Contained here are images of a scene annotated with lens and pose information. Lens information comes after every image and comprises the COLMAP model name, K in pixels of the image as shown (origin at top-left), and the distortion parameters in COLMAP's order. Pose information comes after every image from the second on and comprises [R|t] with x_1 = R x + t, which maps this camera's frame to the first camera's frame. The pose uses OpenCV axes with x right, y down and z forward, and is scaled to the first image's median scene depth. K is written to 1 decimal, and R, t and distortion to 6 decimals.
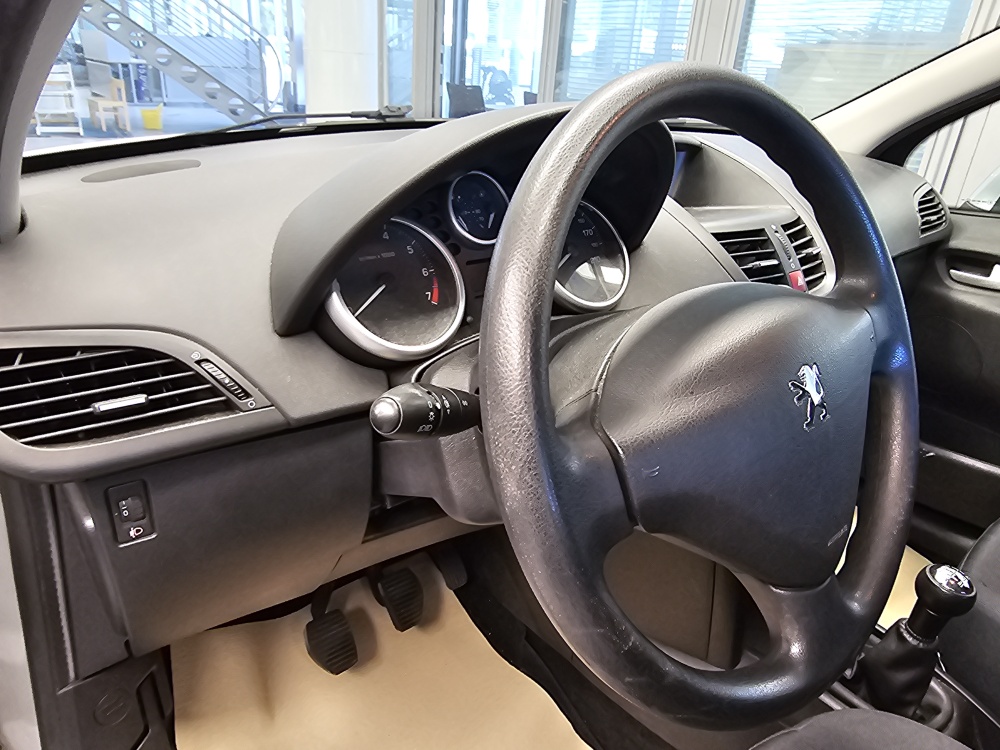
lens RADIAL K [[676.6, 0, 494.5], [0, 676.6, 375.3], [0, 0, 1]] dist [0.019106, -0.001295]
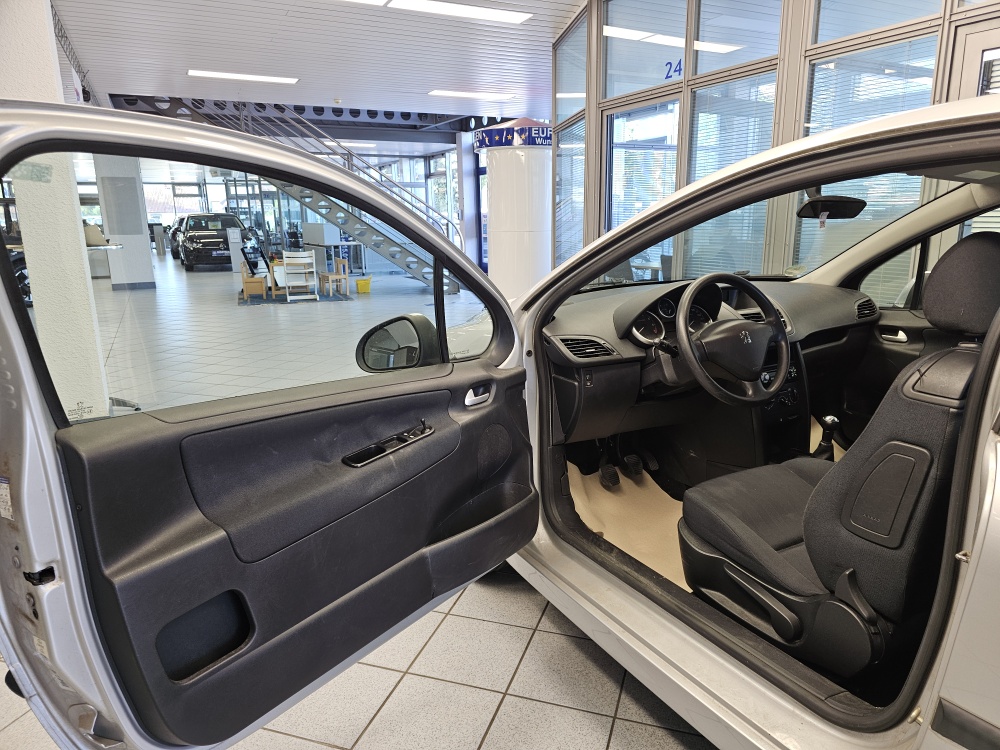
lens RADIAL K [[679.3, 0, 506.0], [0, 679.3, 375.3], [0, 0, 1]] dist [0.073962, -0.061649]
pose [[0.984418, -0.029645, -0.173329, -0.125793], [-0.006830, 0.978497, -0.206149, 0.432009], [0.175713, 0.204120, 0.963047, -1.289080]]
